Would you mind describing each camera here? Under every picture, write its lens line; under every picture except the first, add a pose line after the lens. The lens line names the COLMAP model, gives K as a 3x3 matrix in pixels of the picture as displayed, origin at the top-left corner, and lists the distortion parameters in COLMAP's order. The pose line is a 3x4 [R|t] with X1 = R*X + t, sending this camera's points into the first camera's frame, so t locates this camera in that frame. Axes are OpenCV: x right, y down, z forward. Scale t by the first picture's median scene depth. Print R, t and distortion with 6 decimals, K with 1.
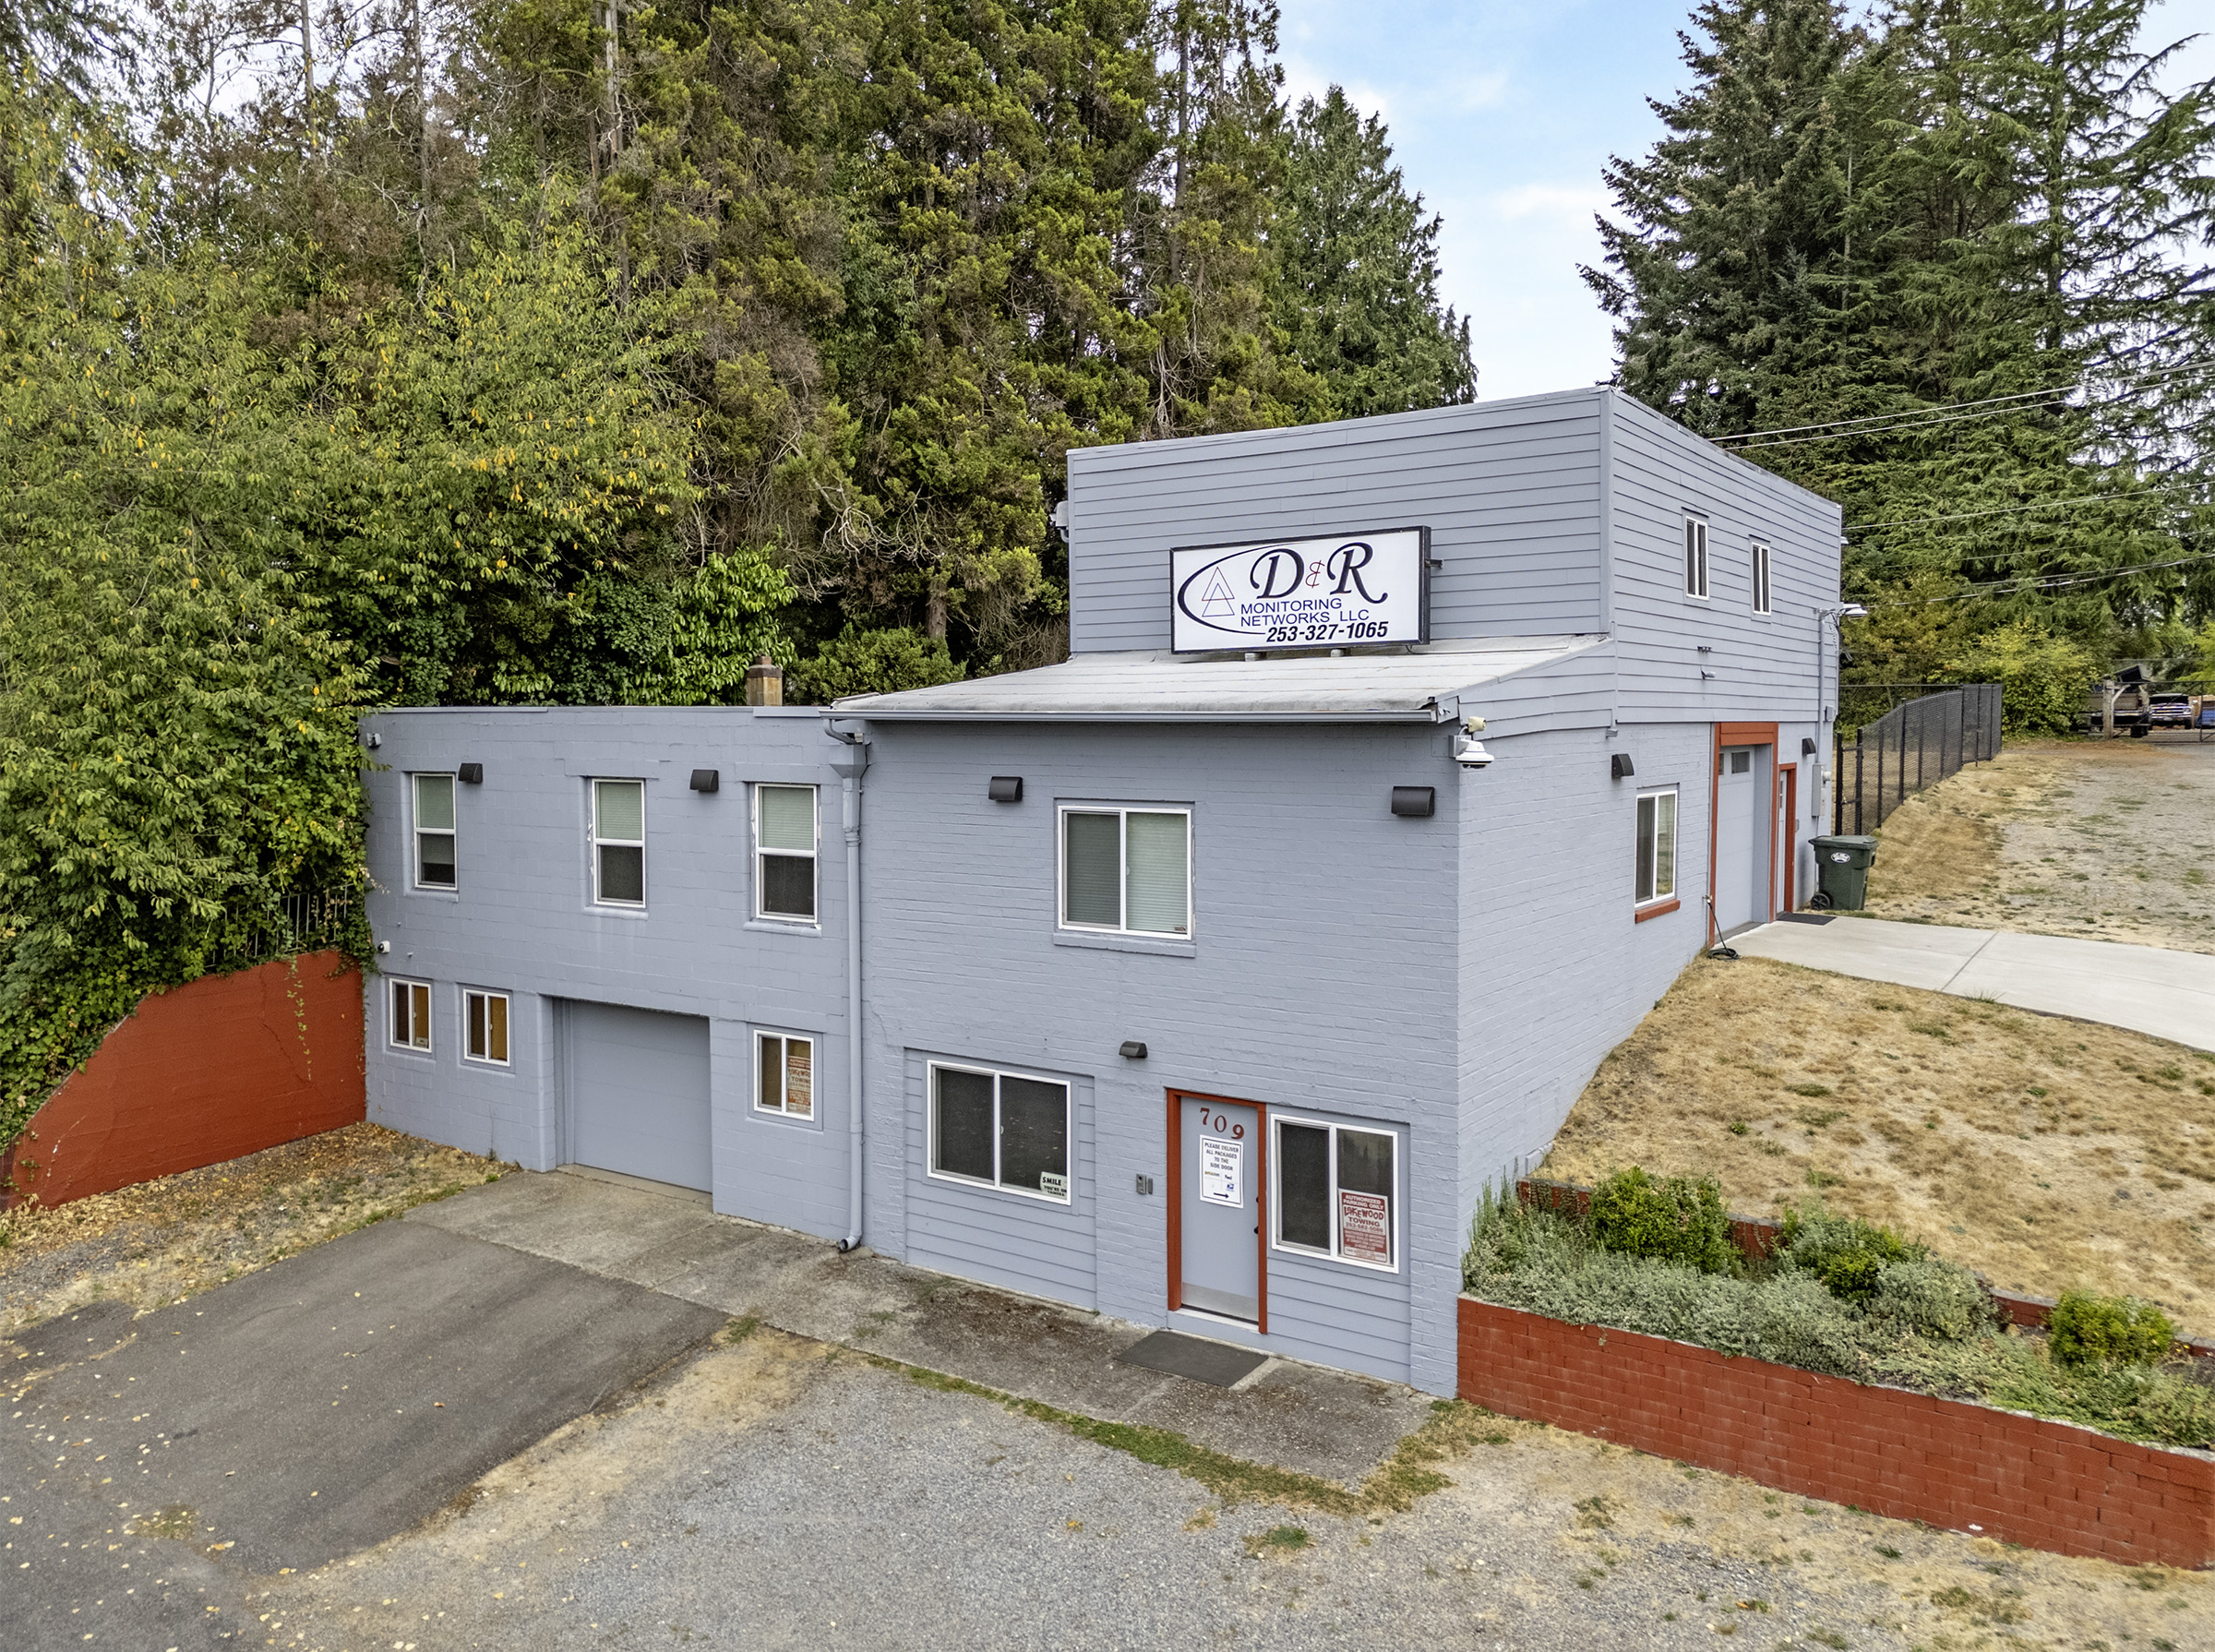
lens RADIAL K [[1634.4, 0, 1111.2], [0, 1634.4, 801.2], [0, 0, 1]] dist [0.071589, -0.059626]
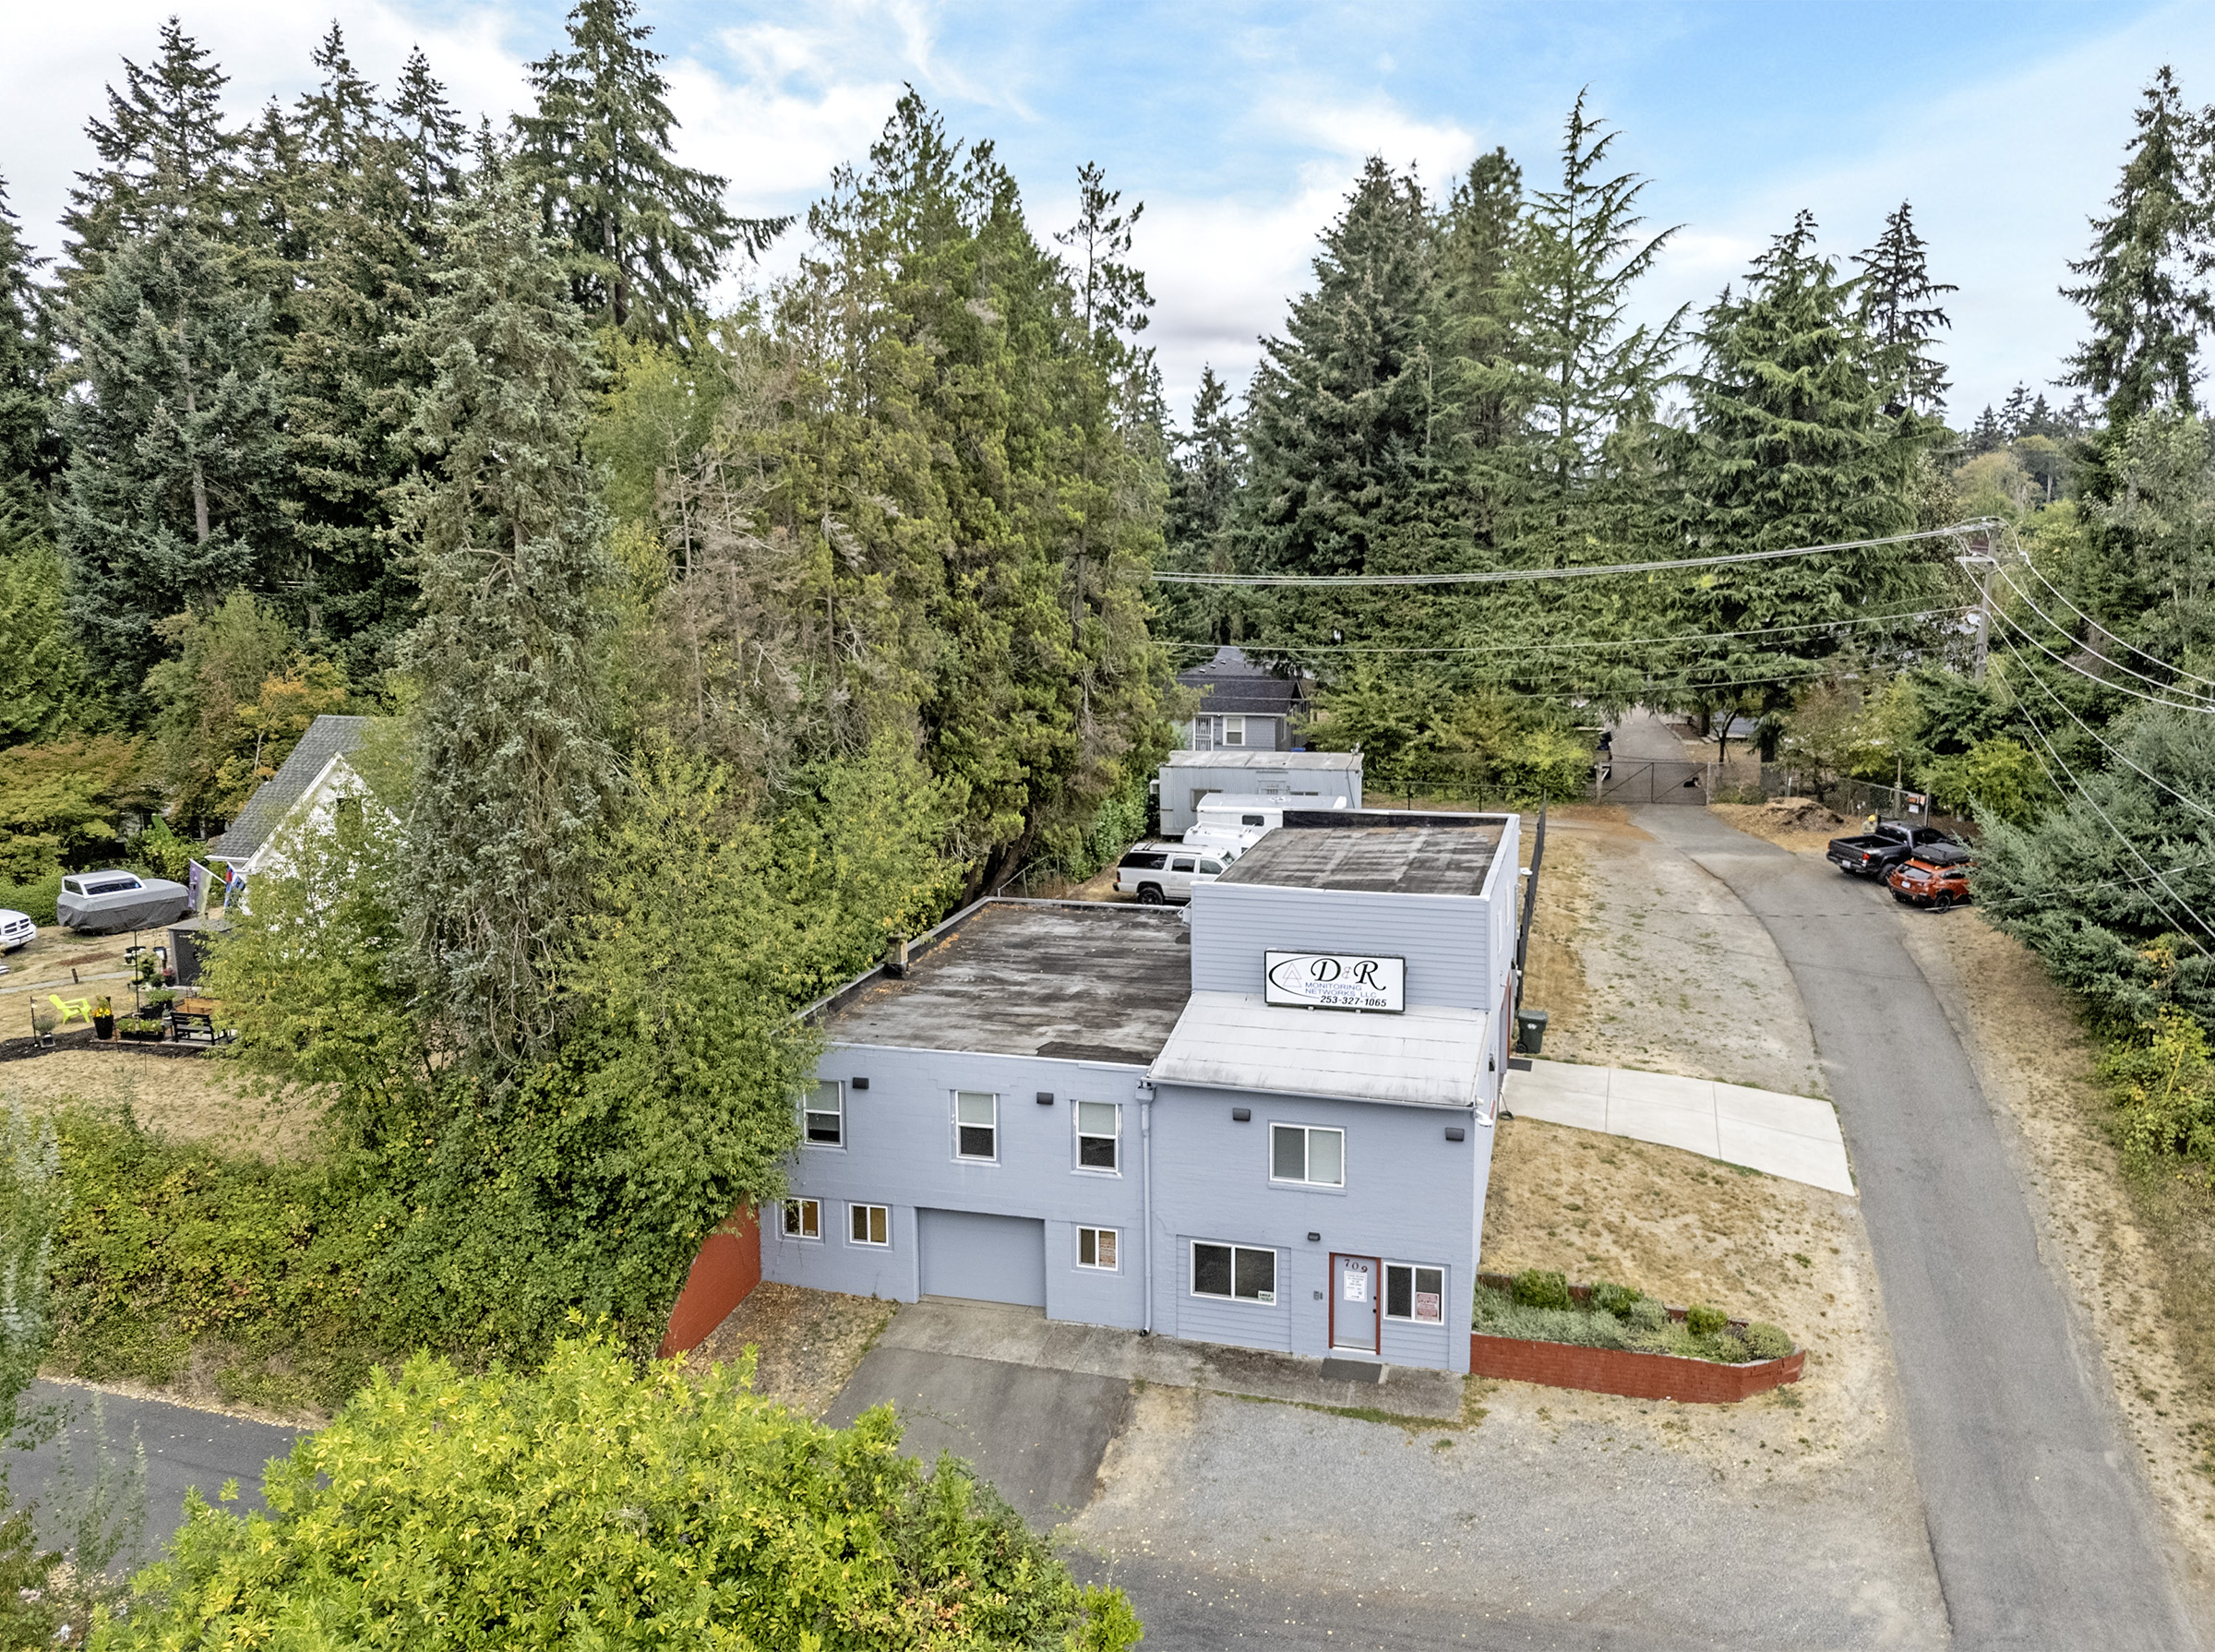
lens RADIAL K [[1772.9, 0, 1121.6], [0, 1772.9, 755.5], [0, 0, 1]] dist [0.073297, -0.096270]
pose [[0.946240, -0.047602, 0.319944, -0.829731], [0.020022, 0.995835, 0.088946, -0.607908], [-0.322846, -0.077758, 0.943252, -0.960429]]
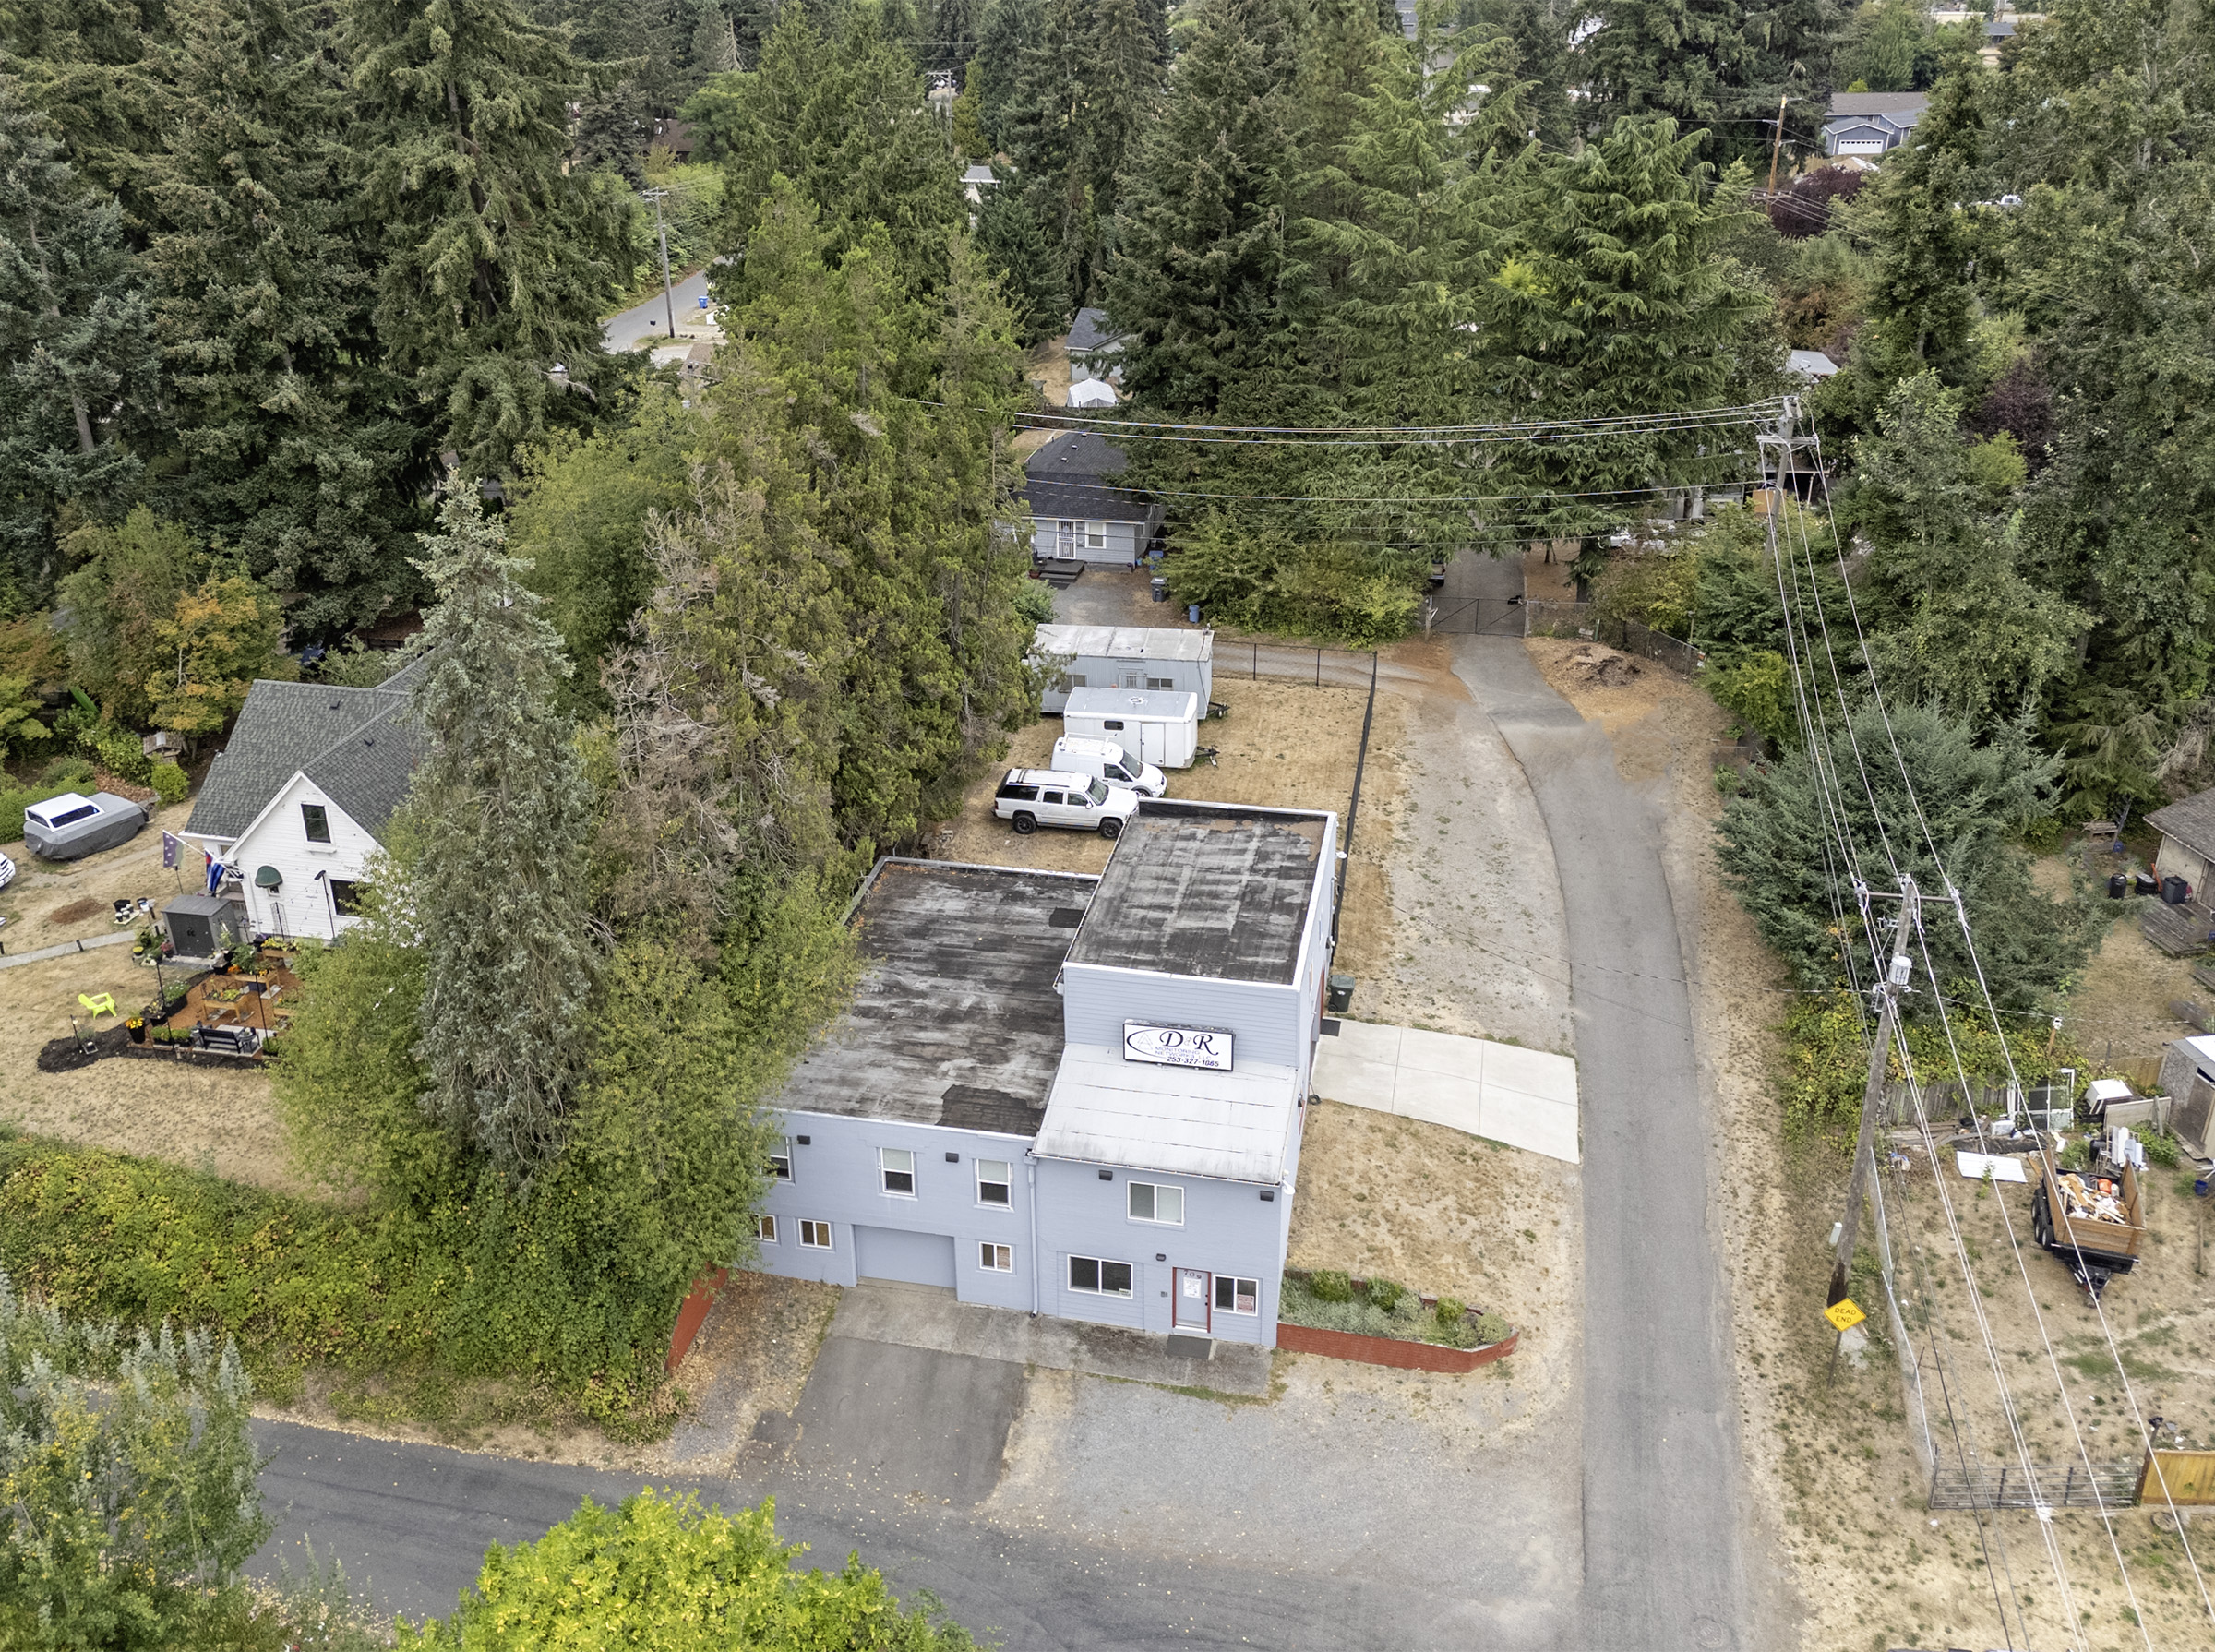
lens RADIAL K [[1881.2, 0, 1081.2], [0, 1881.2, 713.8], [0, 0, 1]] dist [0.103934, -0.155992]
pose [[0.925544, -0.156669, 0.344706, -0.964760], [0.026899, 0.935288, 0.352864, -1.661076], [-0.377683, -0.317319, 0.869864, -1.335082]]
